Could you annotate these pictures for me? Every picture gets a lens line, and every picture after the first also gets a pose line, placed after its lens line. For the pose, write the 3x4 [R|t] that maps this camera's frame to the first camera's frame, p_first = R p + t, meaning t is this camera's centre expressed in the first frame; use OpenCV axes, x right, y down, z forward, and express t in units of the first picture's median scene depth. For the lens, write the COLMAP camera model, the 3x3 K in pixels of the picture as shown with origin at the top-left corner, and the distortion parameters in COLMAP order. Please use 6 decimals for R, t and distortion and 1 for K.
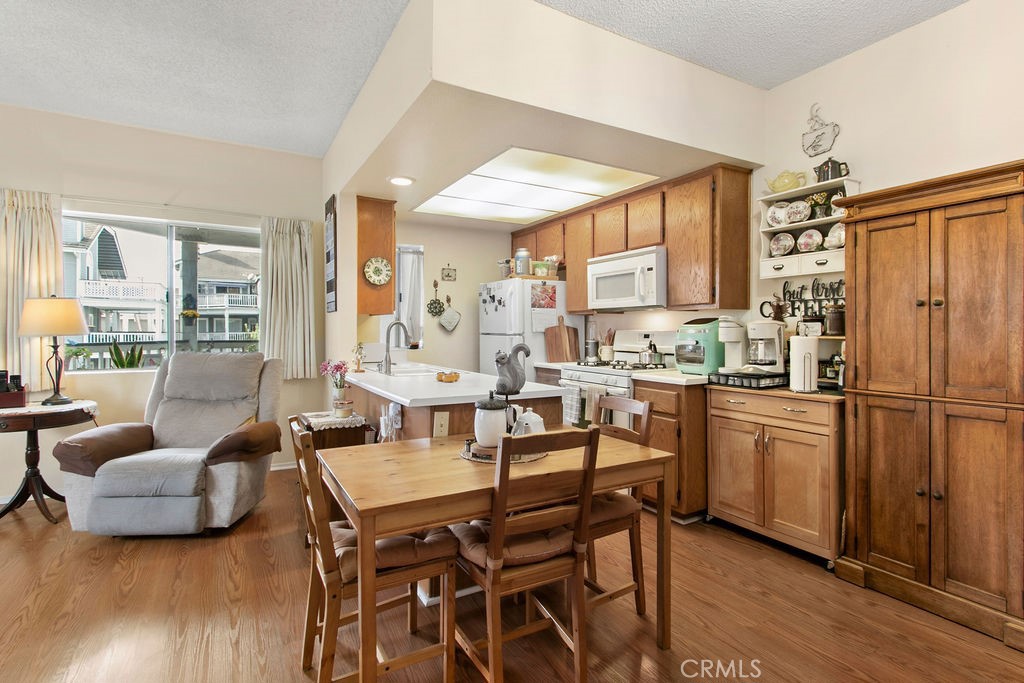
lens RADIAL K [[484.0, 0, 549.7], [0, 484.0, 331.9], [0, 0, 1]] dist [0.002854, -0.000716]
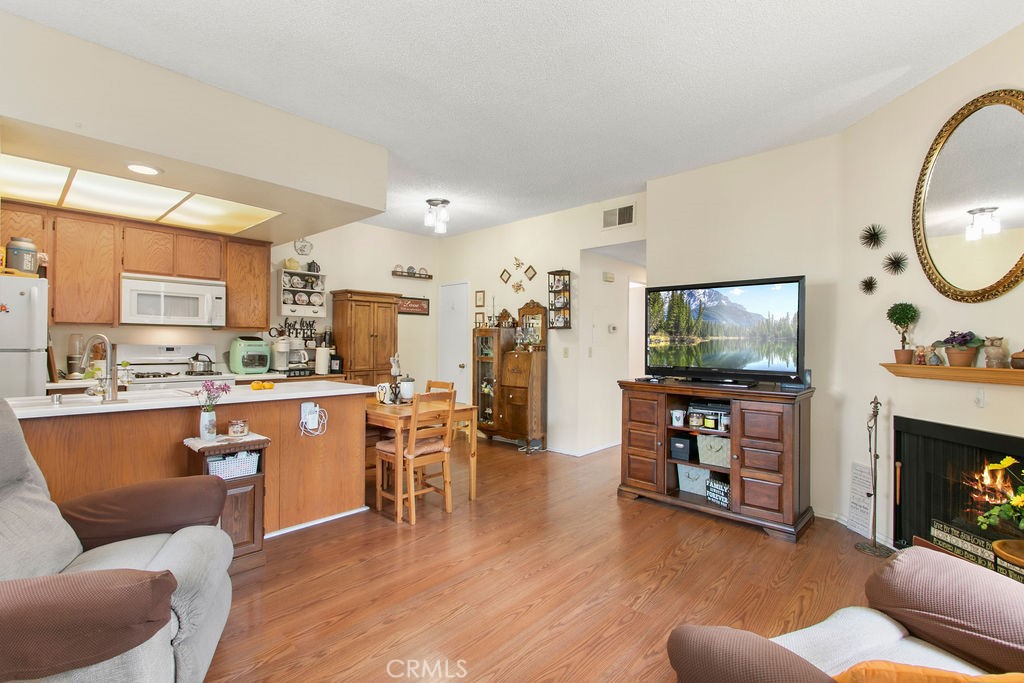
lens RADIAL K [[484.0, 0, 508.5], [0, 484.0, 340.8], [0, 0, 1]] dist [0.002854, -0.000716]
pose [[-0.304041, -0.000208, 0.952659, -1.546390], [-0.003147, 0.999995, -0.000786, -0.019611], [-0.952654, -0.003236, -0.304040, 0.792414]]
